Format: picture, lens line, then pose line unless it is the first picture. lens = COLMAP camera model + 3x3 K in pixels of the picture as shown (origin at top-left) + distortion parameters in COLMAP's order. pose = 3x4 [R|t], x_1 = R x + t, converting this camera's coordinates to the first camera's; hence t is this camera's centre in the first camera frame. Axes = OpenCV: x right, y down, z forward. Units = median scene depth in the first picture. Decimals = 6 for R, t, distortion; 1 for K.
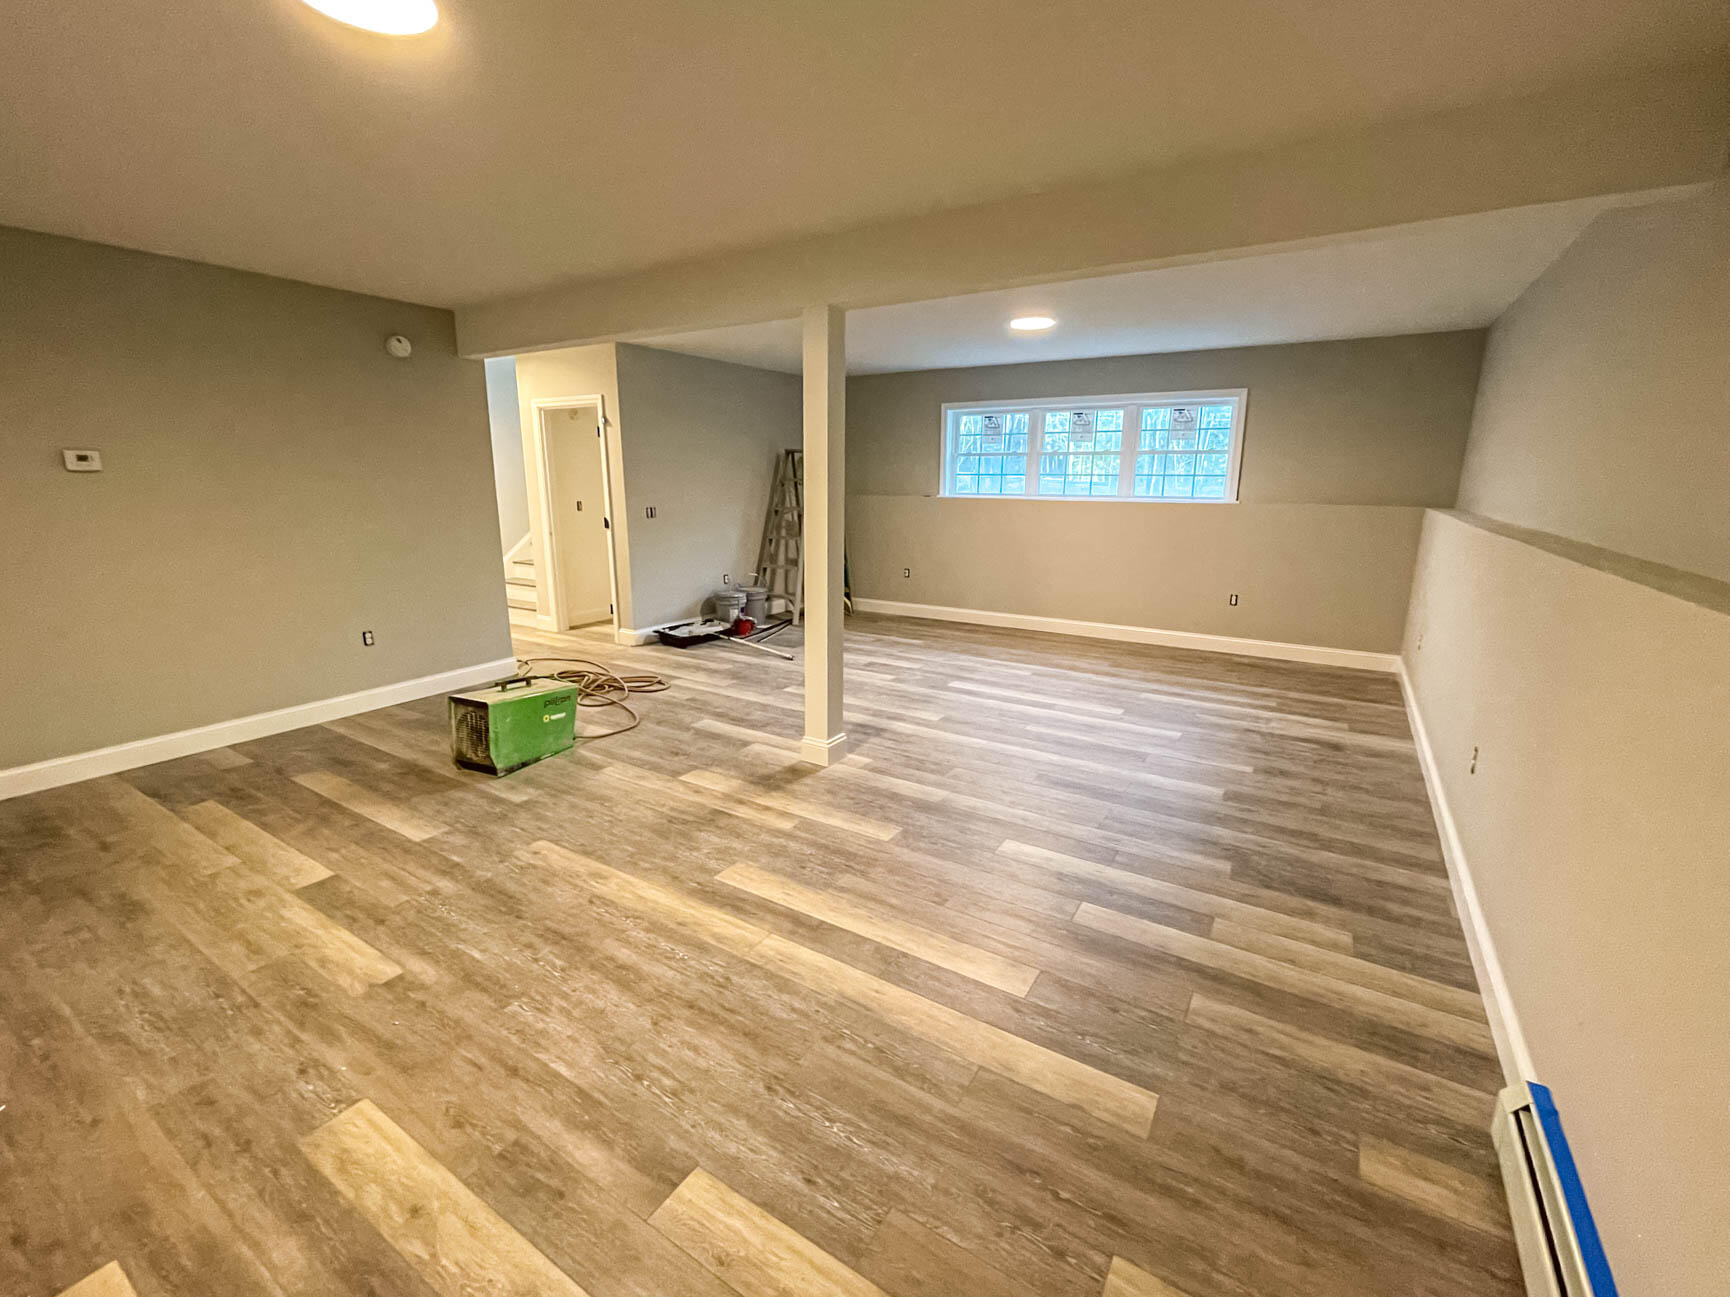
lens RADIAL K [[694.1, 0, 863.1], [0, 694.1, 638.5], [0, 0, 1]] dist [-0.002210, -0.000450]
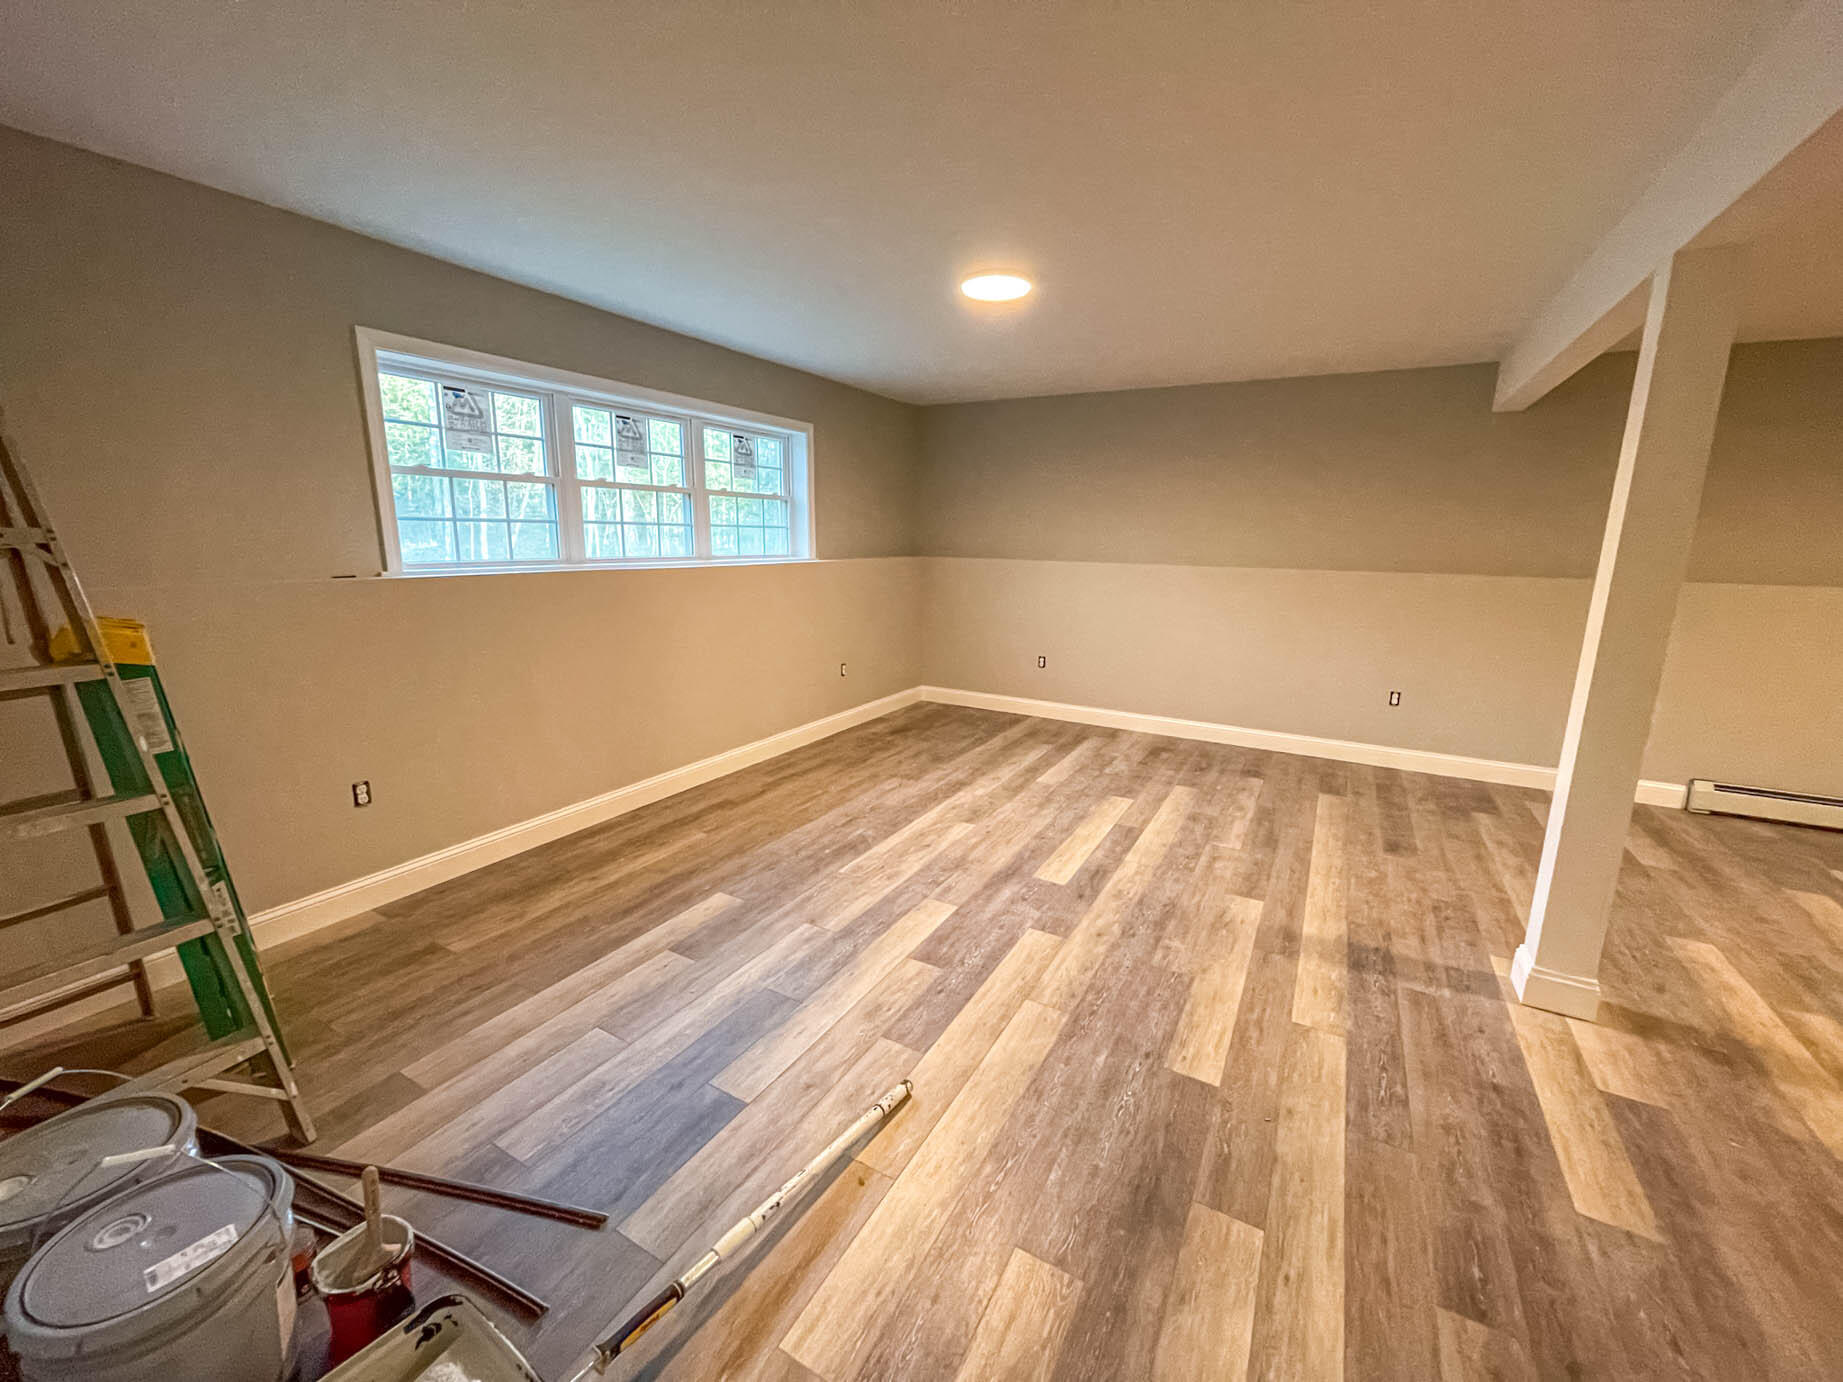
lens RADIAL K [[739.4, 0, 919.5], [0, 739.4, 680.4], [0, 0, 1]] dist [-0.002210, -0.000450]
pose [[-0.024321, -0.200435, 0.979405, -0.529761], [0.213400, 0.956073, 0.200959, -0.292240], [-0.976662, 0.213892, 0.019520, 1.253460]]
